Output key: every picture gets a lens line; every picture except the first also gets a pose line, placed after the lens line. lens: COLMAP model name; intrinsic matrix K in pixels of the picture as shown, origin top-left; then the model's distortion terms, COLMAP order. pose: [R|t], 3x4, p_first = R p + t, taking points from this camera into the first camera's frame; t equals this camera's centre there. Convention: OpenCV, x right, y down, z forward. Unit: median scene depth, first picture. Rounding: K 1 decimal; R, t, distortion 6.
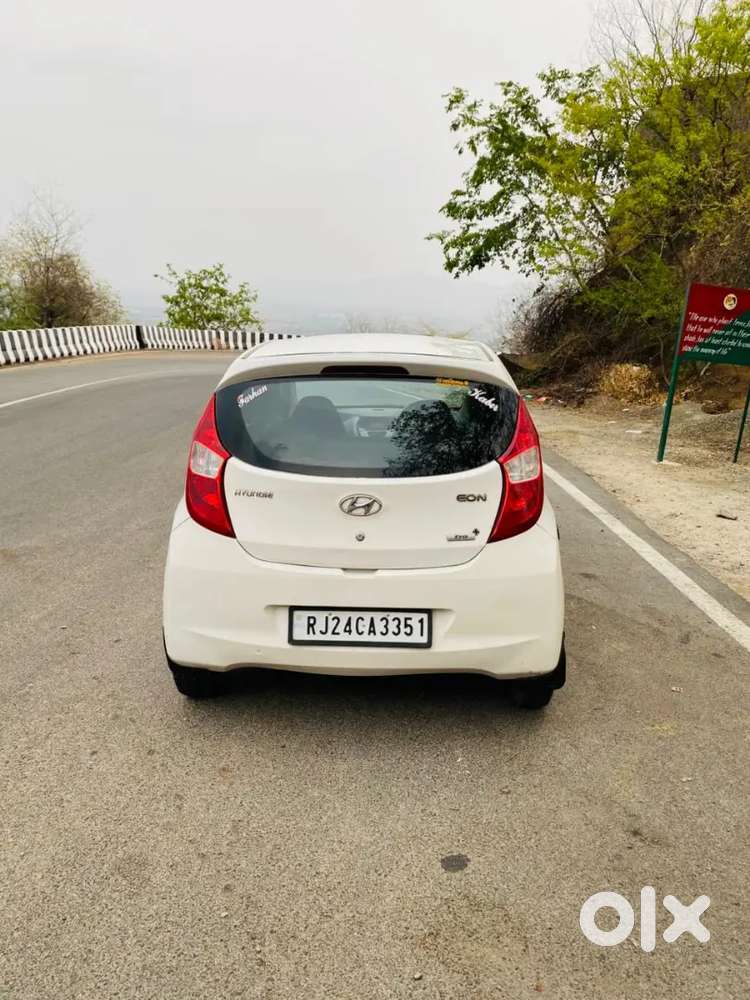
lens RADIAL K [[772.8, 0, 375.6], [0, 772.8, 493.4], [0, 0, 1]] dist [0.046956, -0.047682]
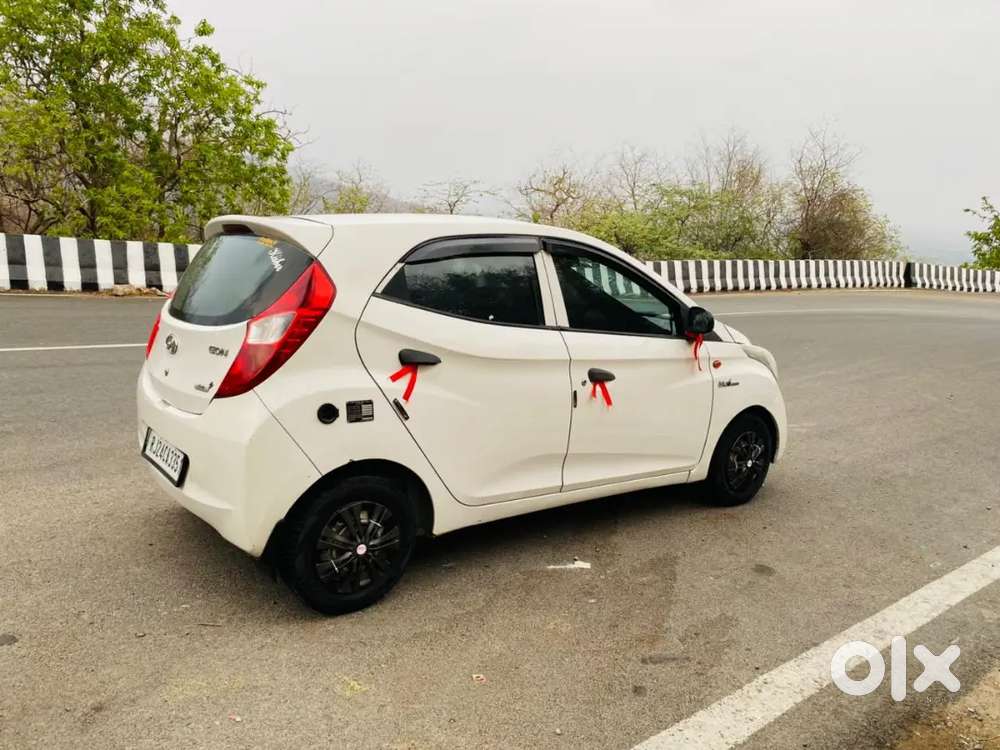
lens RADIAL K [[772.8, 0, 505.8], [0, 772.8, 379.4], [0, 0, 1]] dist [0.046956, -0.047682]
pose [[0.662991, 0.151936, -0.733047, 1.049495], [-0.200198, 0.979510, 0.021954, -0.051859], [0.721362, 0.132199, 0.679823, 0.558135]]
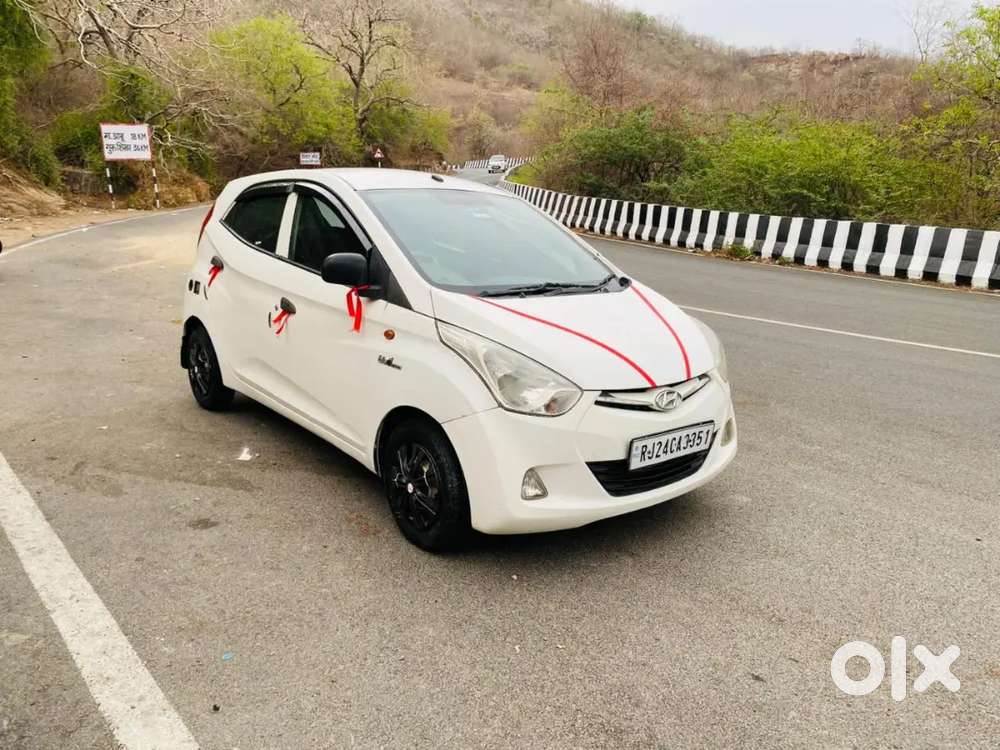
lens RADIAL K [[772.8, 0, 494.0], [0, 772.8, 372.0], [0, 0, 1]] dist [0.046956, -0.047682]
pose [[-0.739552, 0.112412, -0.663646, 0.886481], [-0.182928, 0.915281, 0.358886, -0.492670], [0.647765, 0.386814, -0.656335, 2.613841]]
